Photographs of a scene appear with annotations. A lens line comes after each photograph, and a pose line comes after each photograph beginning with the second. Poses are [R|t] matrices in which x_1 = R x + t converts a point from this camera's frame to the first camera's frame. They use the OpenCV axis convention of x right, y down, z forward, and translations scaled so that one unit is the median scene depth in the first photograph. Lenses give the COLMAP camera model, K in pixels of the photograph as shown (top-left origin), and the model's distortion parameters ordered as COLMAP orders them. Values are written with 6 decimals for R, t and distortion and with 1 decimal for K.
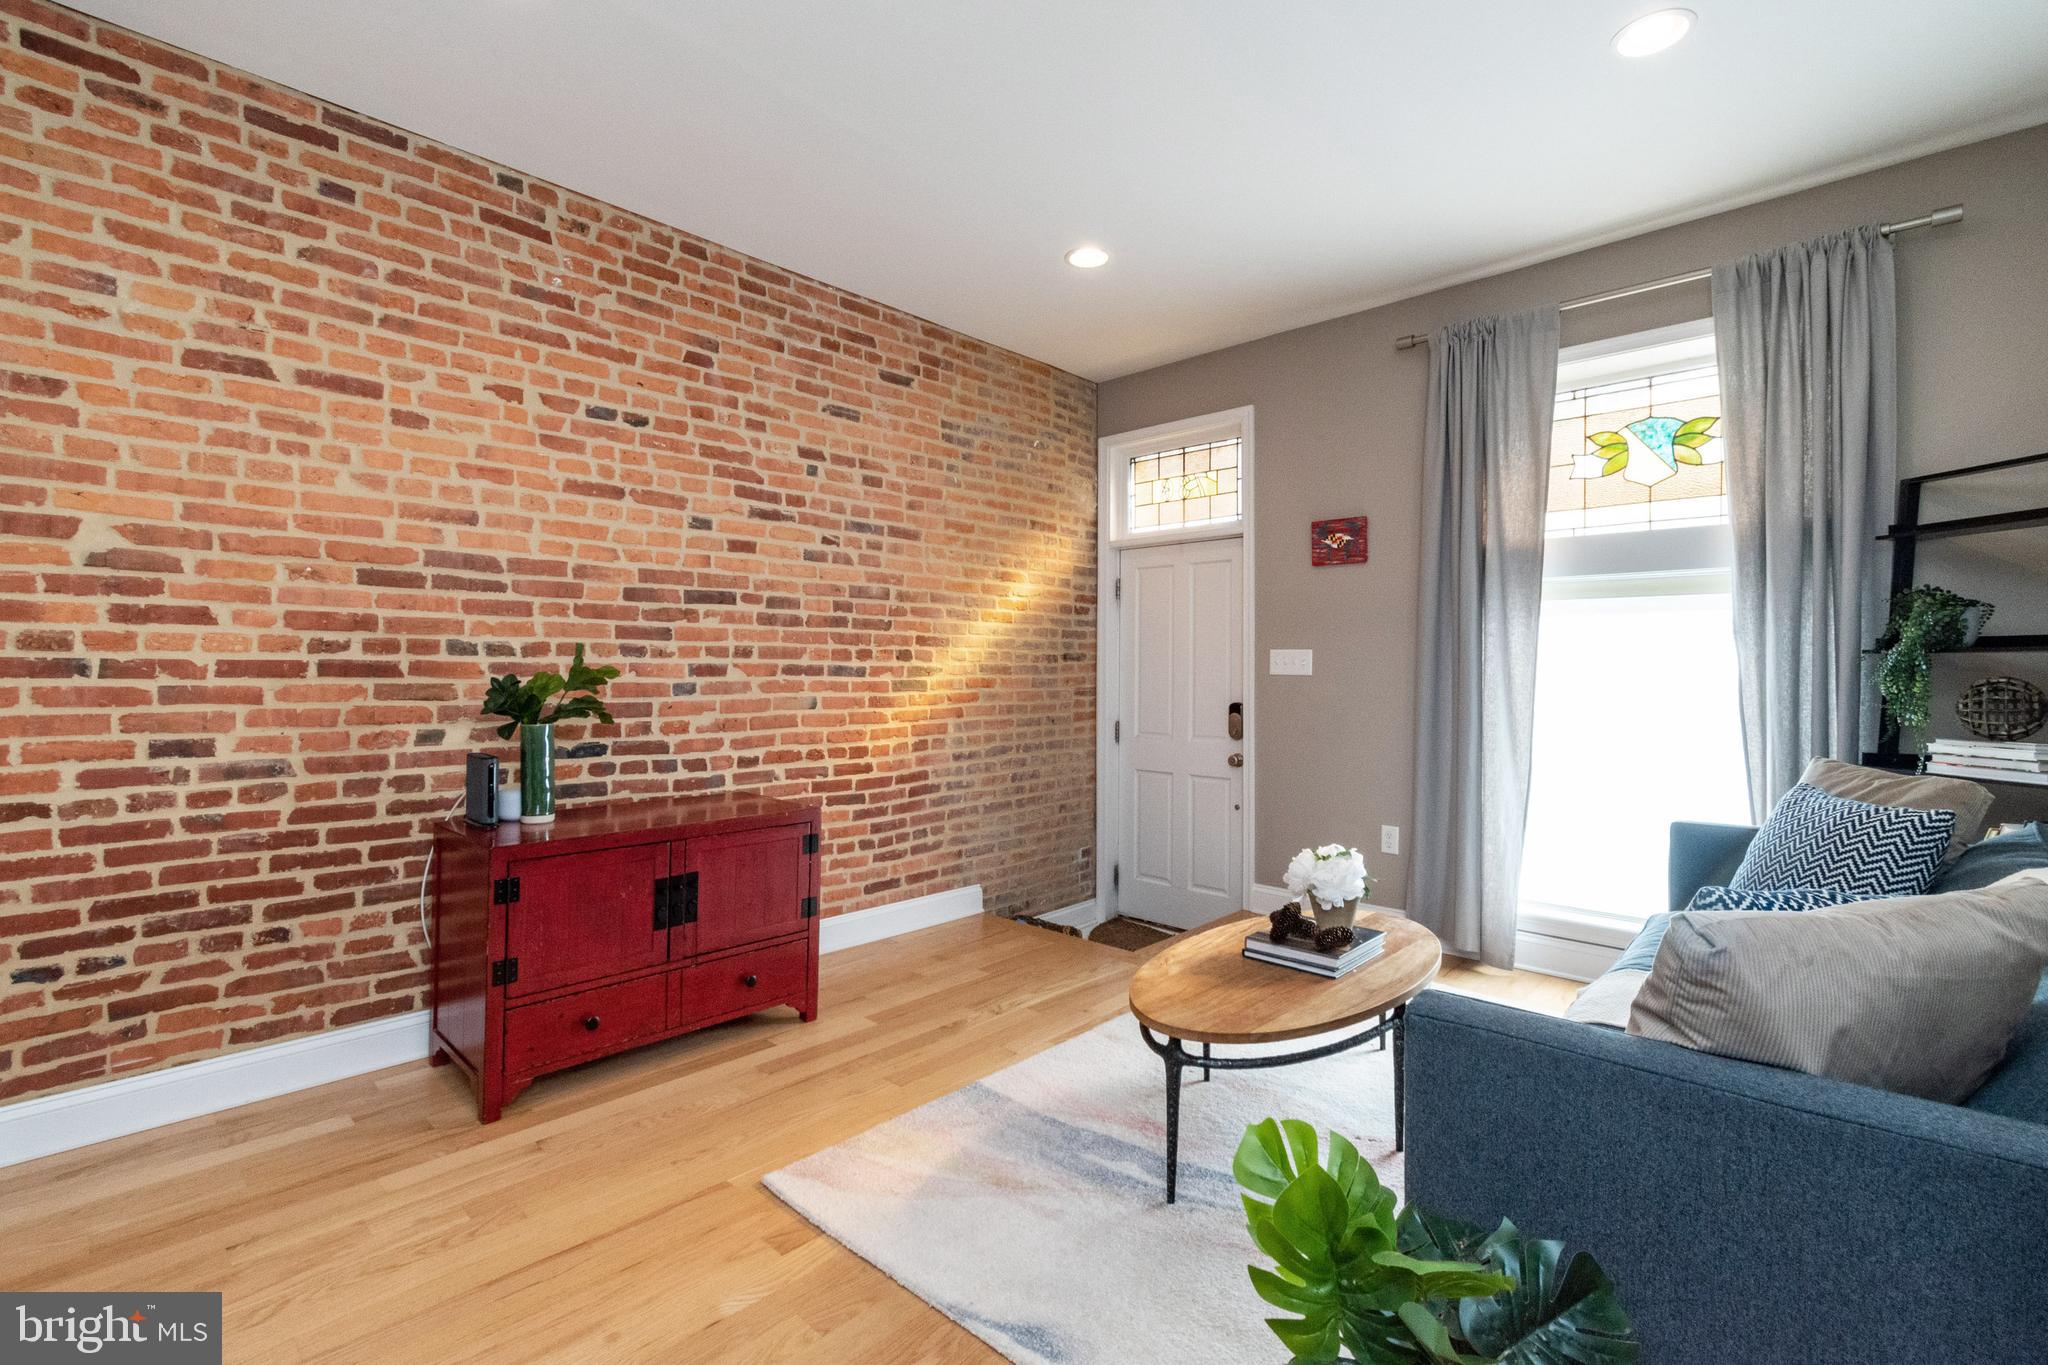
lens RADIAL K [[936.2, 0, 1024.0], [0, 936.2, 669.4], [0, 0, 1]] dist [0.011594, -0.001980]
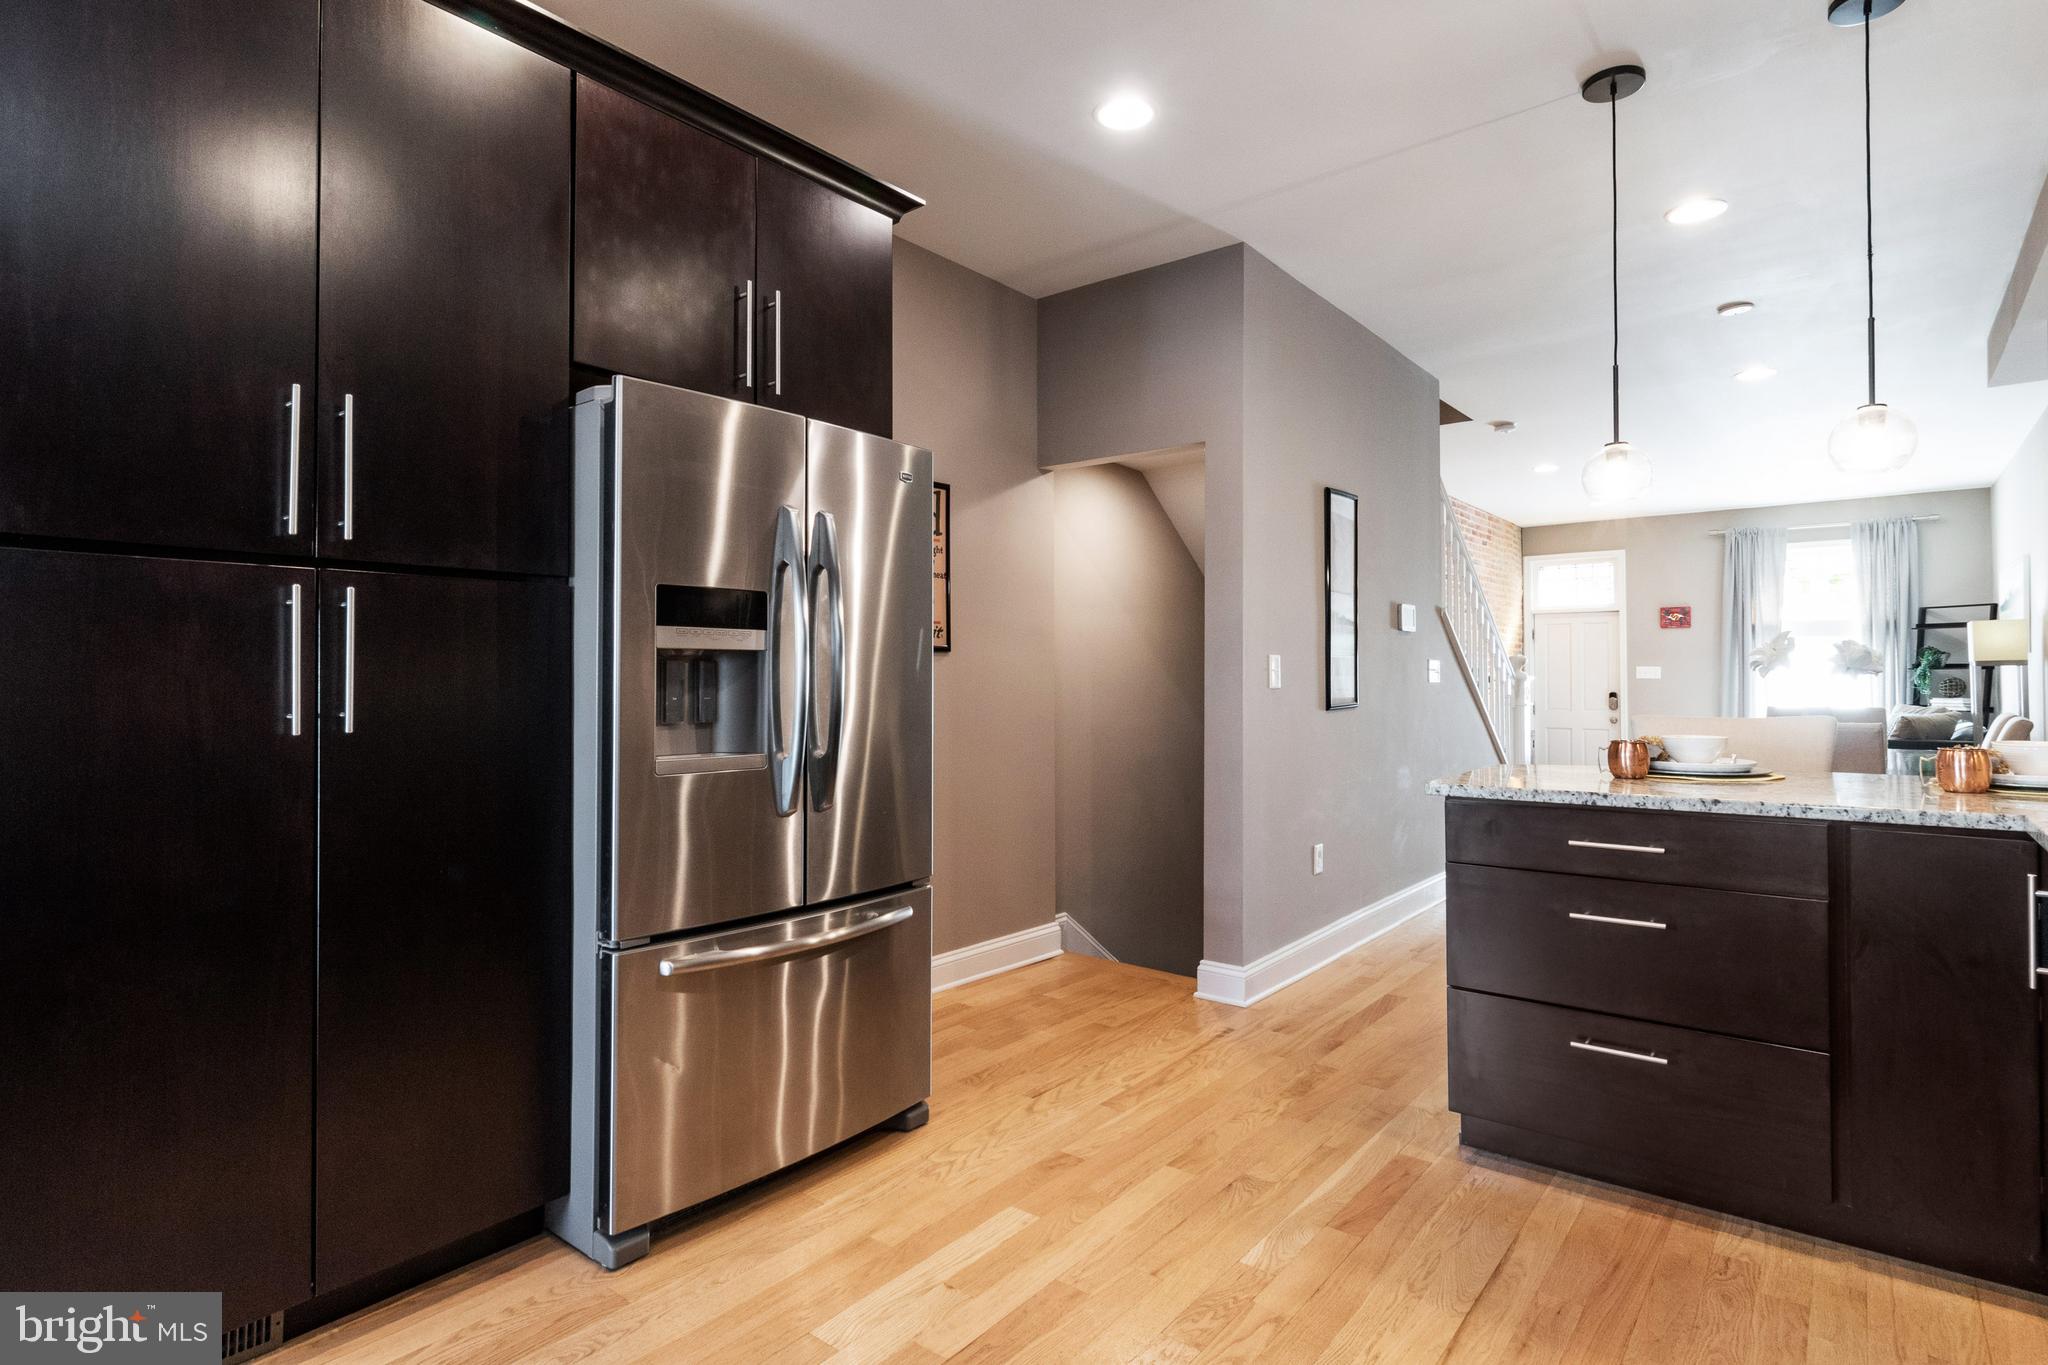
lens RADIAL K [[1053.3, 0, 1018.0], [0, 1053.3, 676.7], [0, 0, 1]] dist [-0.003301, -0.001044]
pose [[0.996156, -0.005531, 0.087427, -2.013051], [0.005478, 0.999985, 0.000844, -0.012092], [-0.087430, -0.000362, 0.996171, -1.872746]]
